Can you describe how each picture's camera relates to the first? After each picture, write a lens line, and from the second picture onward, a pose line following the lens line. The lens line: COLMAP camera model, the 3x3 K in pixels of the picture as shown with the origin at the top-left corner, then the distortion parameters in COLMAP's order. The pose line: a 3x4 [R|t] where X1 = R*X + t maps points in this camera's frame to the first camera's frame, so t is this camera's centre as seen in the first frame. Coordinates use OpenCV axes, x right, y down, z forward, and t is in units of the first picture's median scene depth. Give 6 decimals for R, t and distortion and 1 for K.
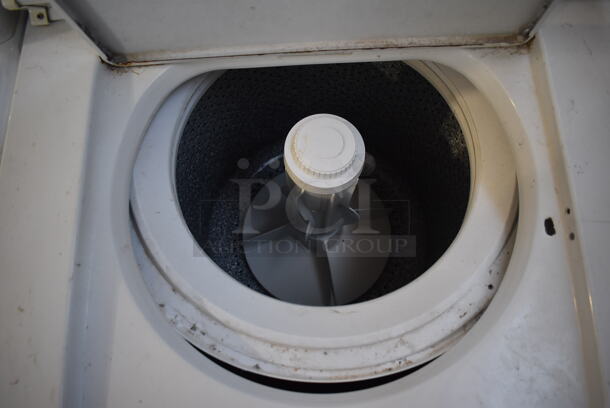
lens RADIAL K [[475.3, 0, 305.0], [0, 475.3, 204.0], [0, 0, 1]] dist [-0.101077, 0.011071]
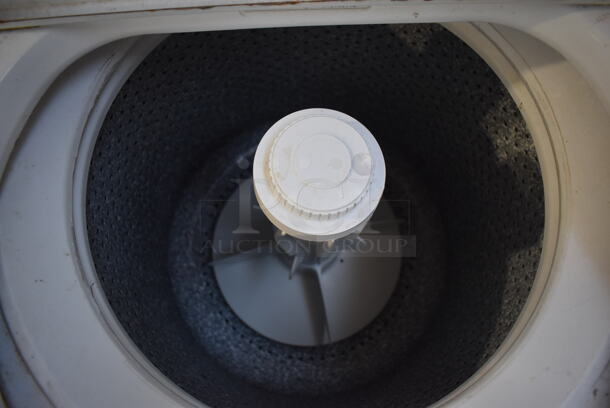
lens RADIAL K [[475.3, 0, 305.0], [0, 475.3, 204.0], [0, 0, 1]] dist [-0.101077, 0.011071]
pose [[0.999842, 0.006765, 0.016452, 0.009657], [-0.007970, 0.997200, 0.074349, -0.085748], [-0.015903, -0.074468, 0.997097, 0.287464]]
